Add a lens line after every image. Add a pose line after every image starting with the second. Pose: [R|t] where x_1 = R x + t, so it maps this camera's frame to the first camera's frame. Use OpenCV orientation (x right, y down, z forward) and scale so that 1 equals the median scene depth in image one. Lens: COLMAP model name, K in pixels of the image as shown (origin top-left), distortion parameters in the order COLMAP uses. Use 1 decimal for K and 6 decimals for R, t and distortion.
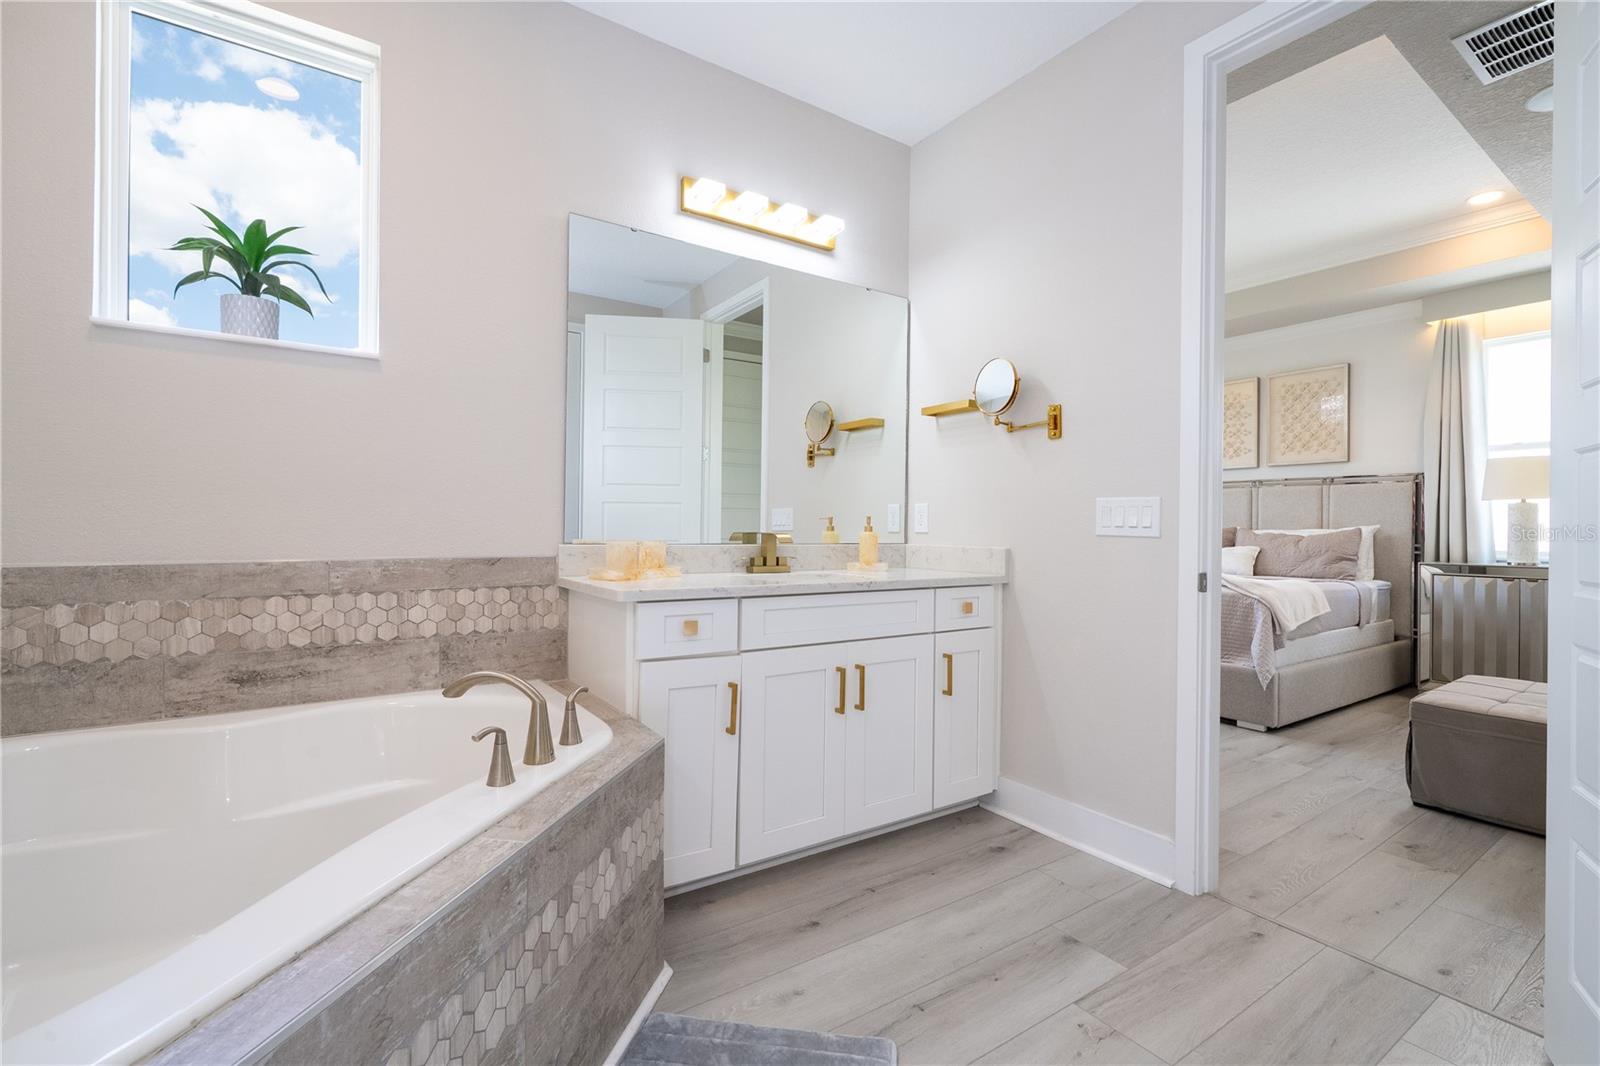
lens RADIAL K [[721.5, 0, 814.9], [0, 721.5, 527.3], [0, 0, 1]] dist [-0.004922, 0.002566]
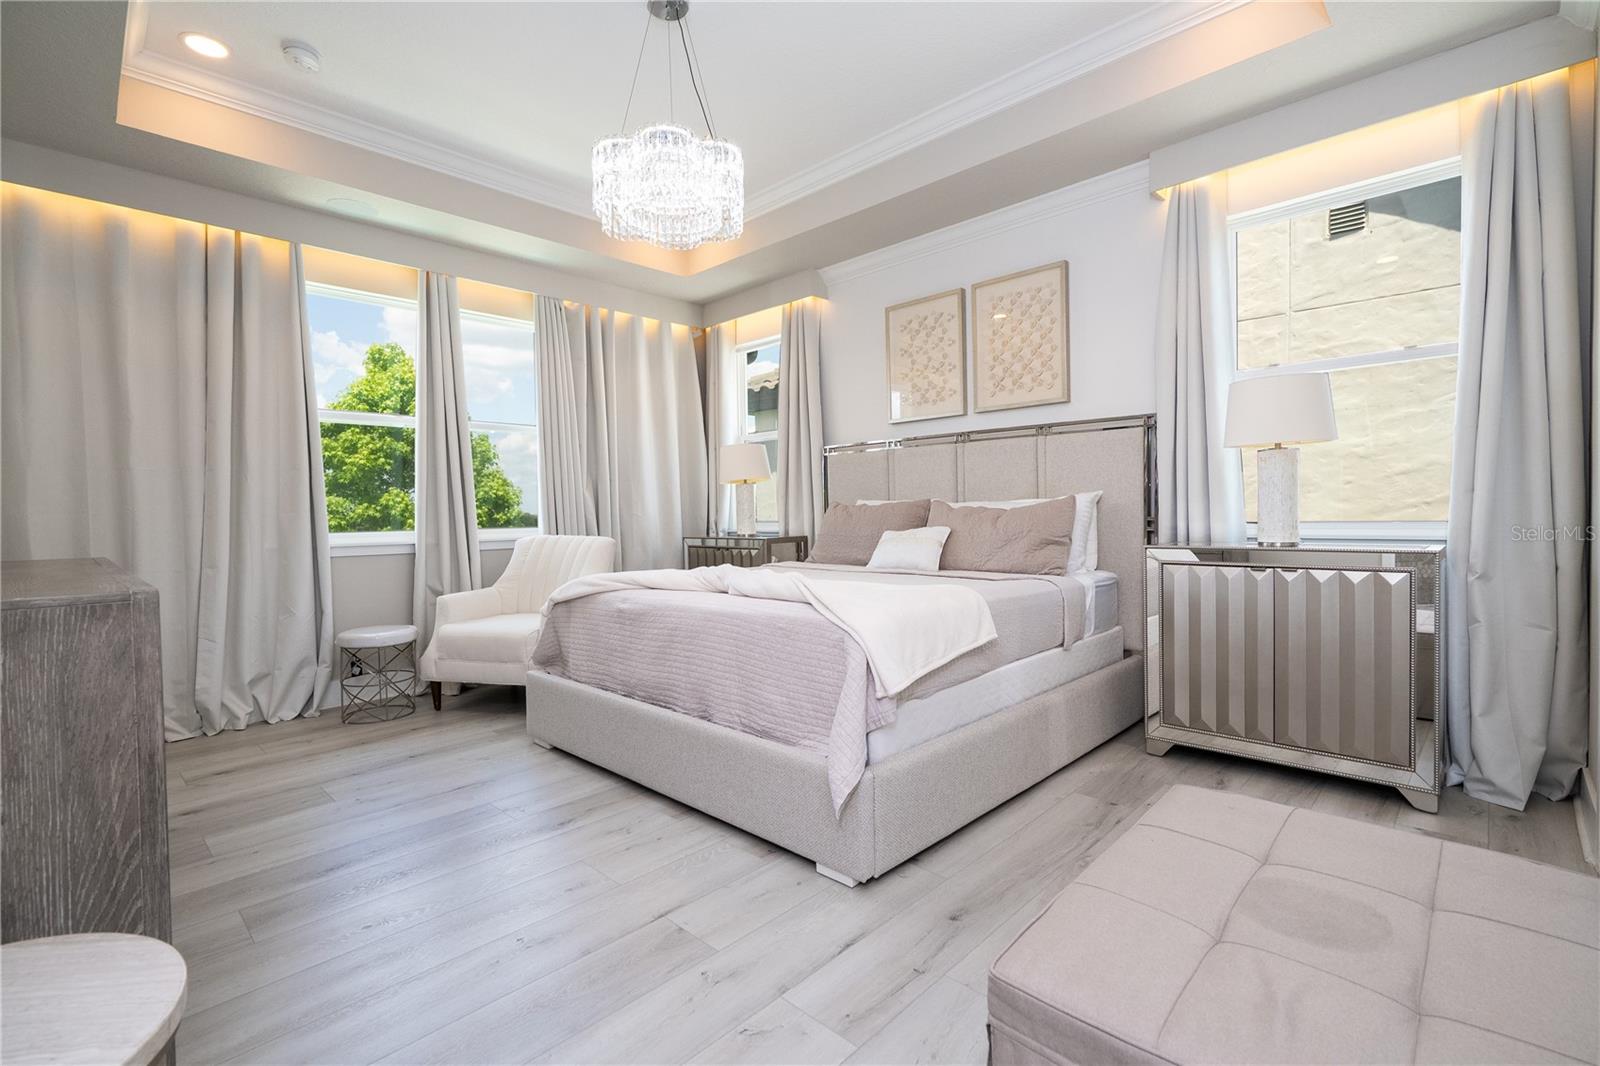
lens RADIAL K [[721.5, 0, 788.6], [0, 721.5, 525.1], [0, 0, 1]] dist [-0.004922, 0.002566]
pose [[0.986399, -0.039207, 0.159622, 0.387003], [0.034648, 0.998911, 0.031244, -0.001963], [-0.160673, -0.025288, 0.986684, 0.376315]]
